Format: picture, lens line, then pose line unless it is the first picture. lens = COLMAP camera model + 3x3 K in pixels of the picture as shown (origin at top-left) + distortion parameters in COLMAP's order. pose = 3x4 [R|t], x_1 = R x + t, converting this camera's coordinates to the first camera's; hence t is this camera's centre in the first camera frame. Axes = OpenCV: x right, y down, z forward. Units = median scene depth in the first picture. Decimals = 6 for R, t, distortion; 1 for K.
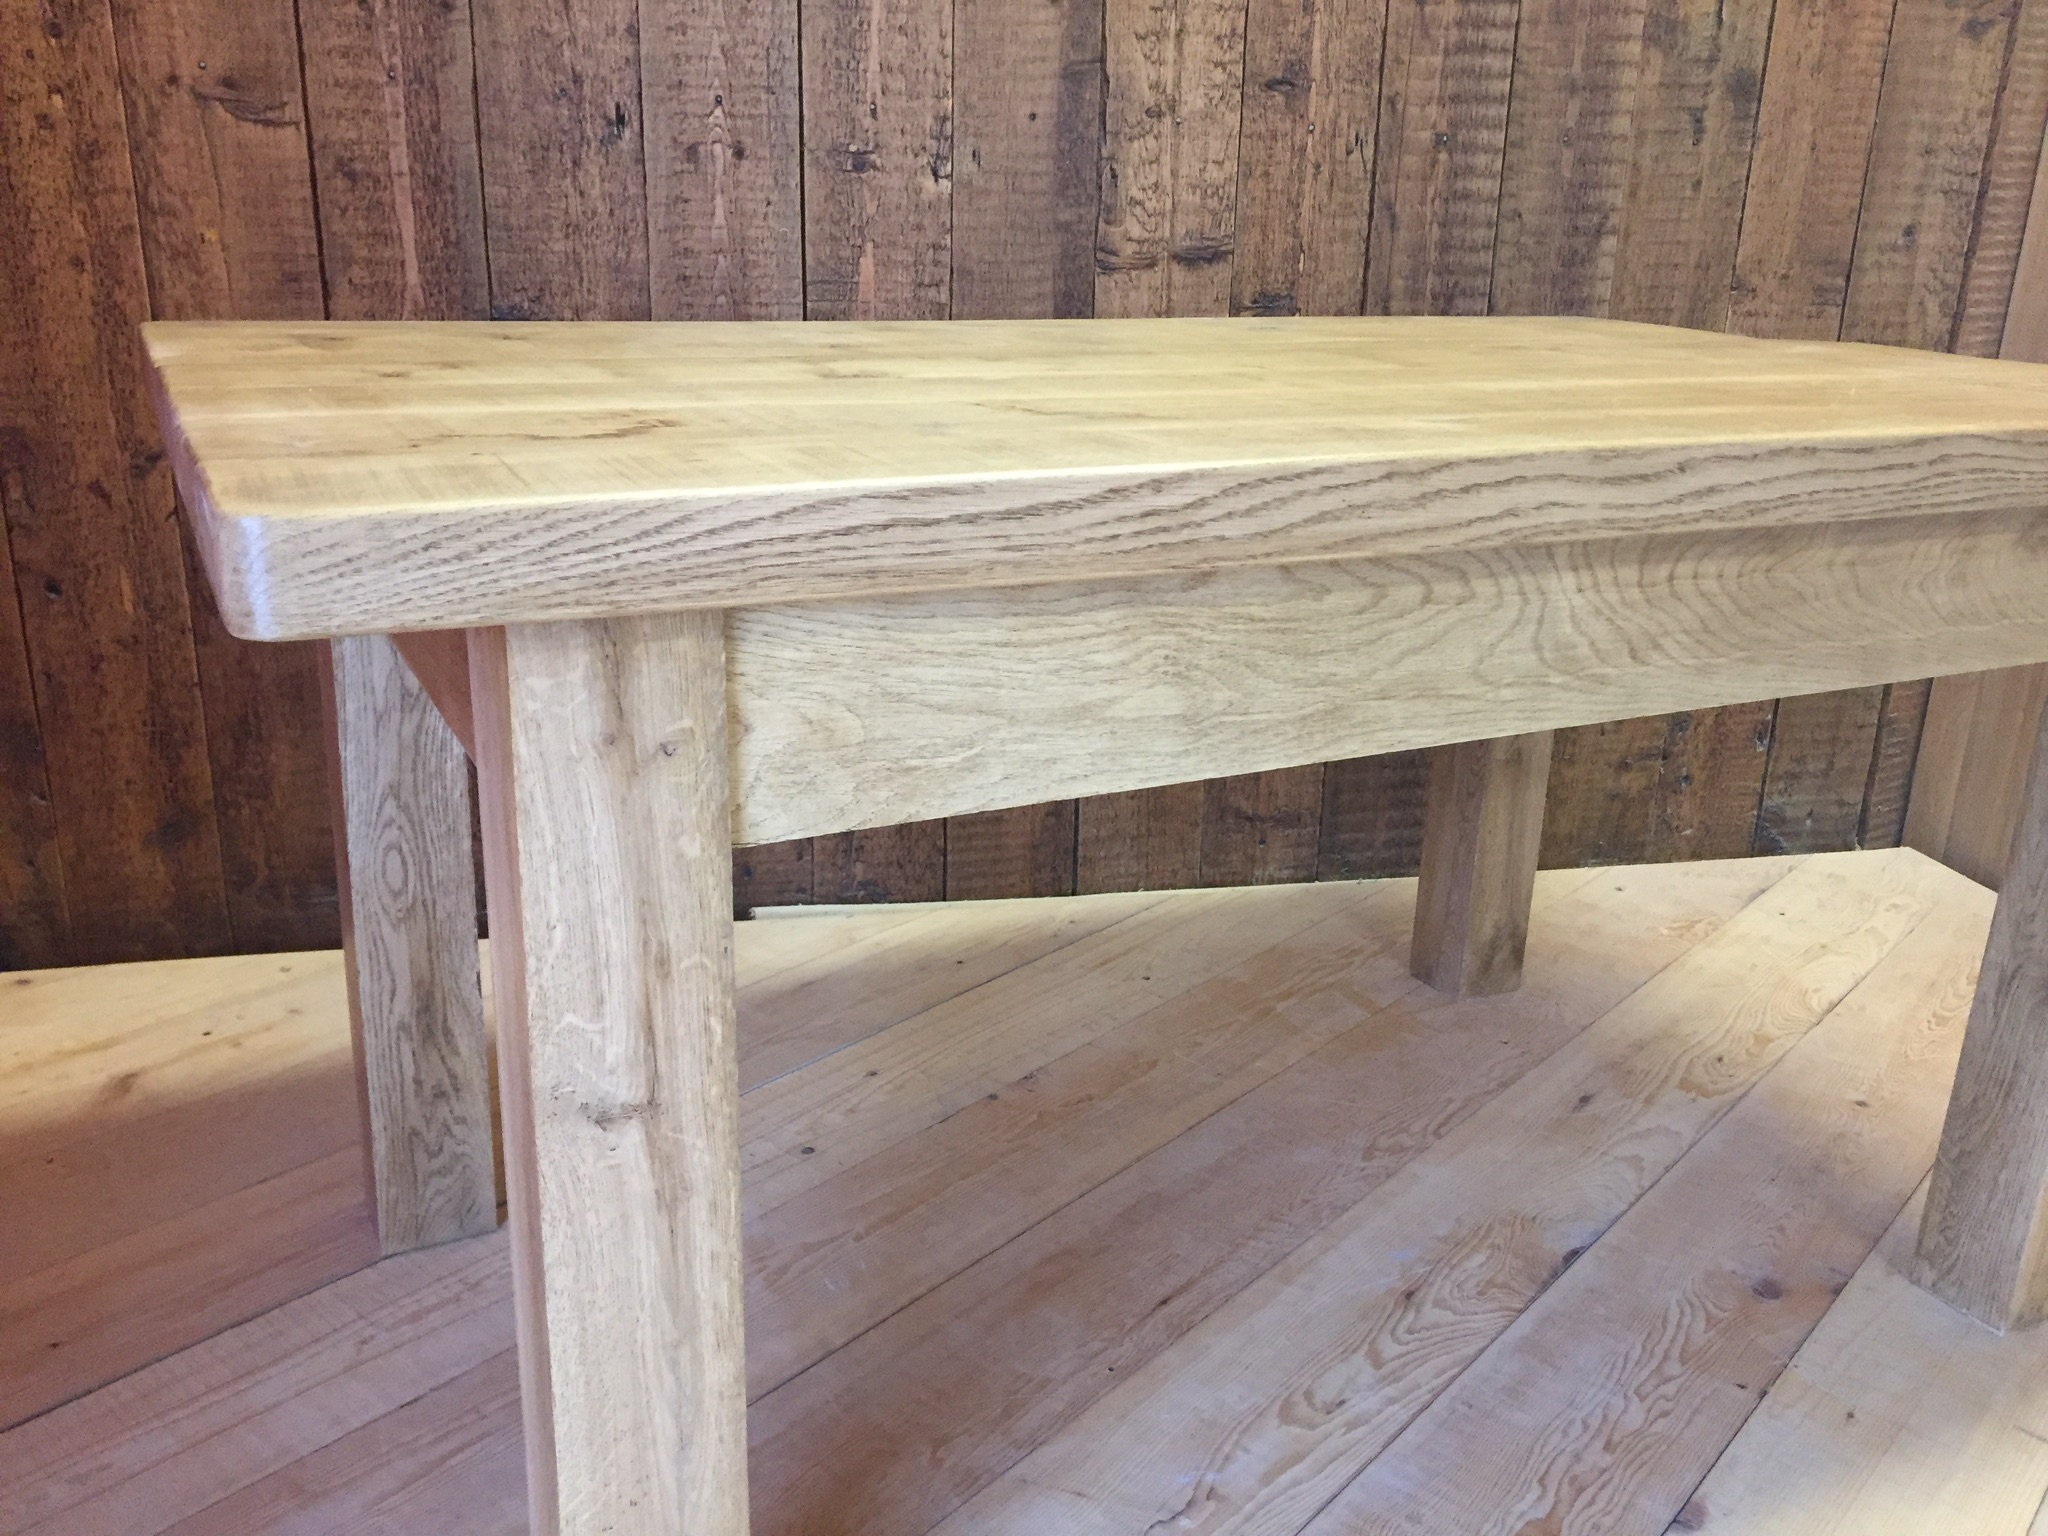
lens RADIAL K [[1746.2, 0, 1020.2], [0, 1746.2, 776.2], [0, 0, 1]] dist [0.010233, 0.000984]
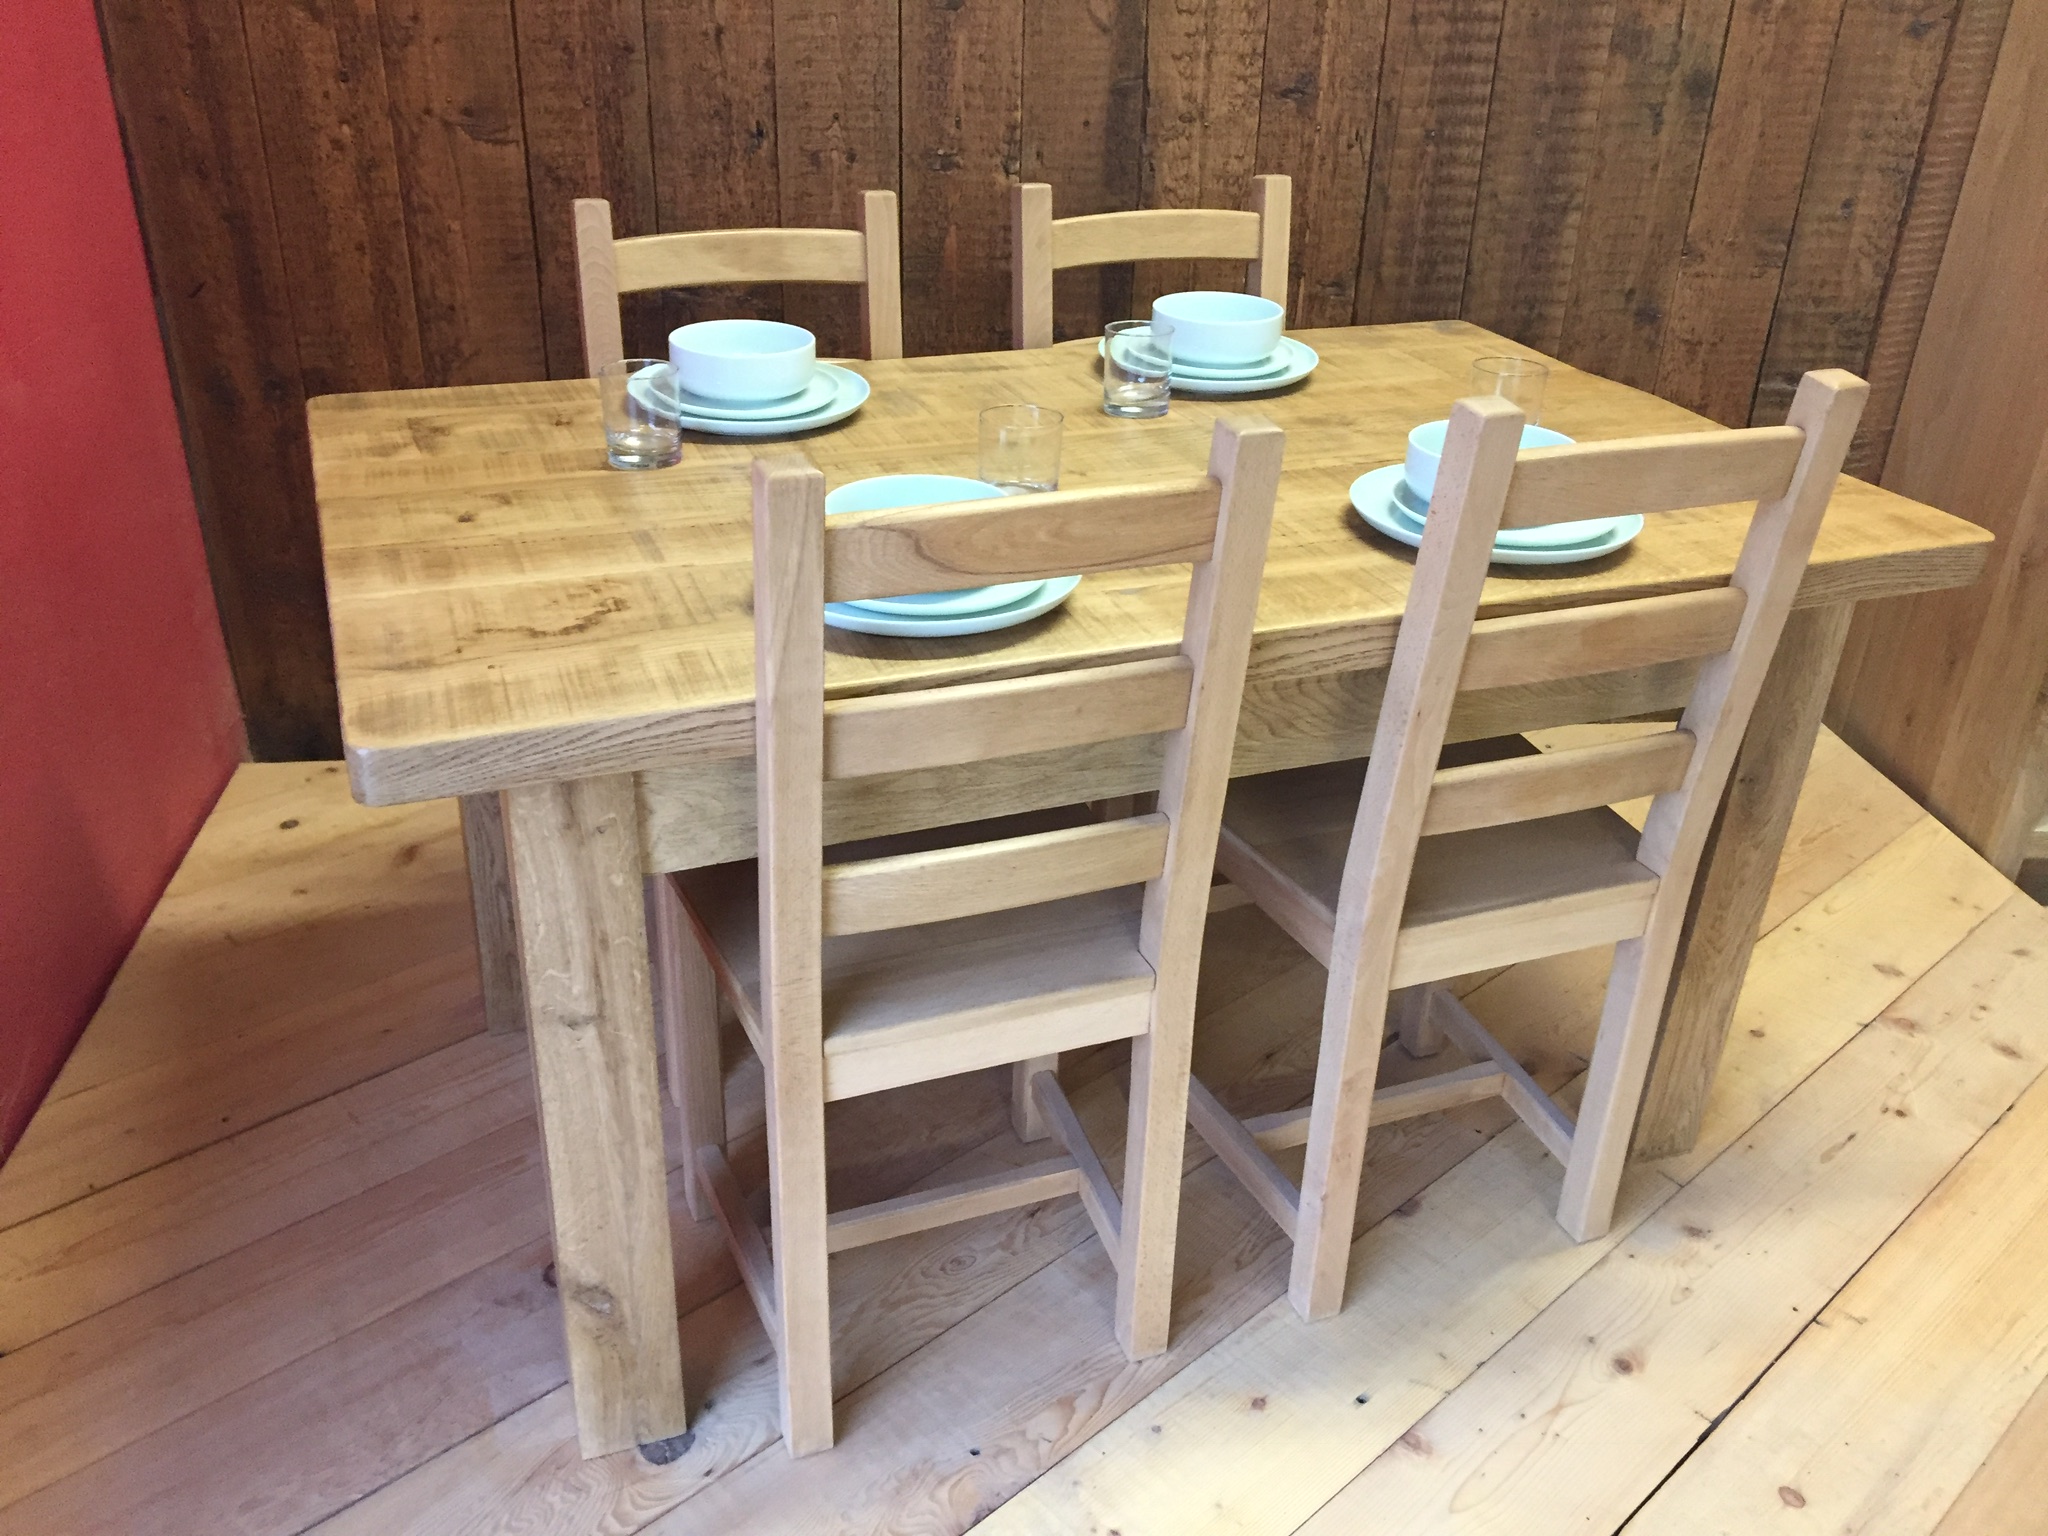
lens RADIAL K [[1765.9, 0, 1019.1], [0, 1765.9, 776.7], [0, 0, 1]] dist [0.025754, -0.032065]
pose [[0.994418, 0.052459, -0.091545, 0.098746], [-0.037159, 0.986177, 0.161476, -0.119694], [0.098750, -0.157173, 0.982621, -0.314944]]
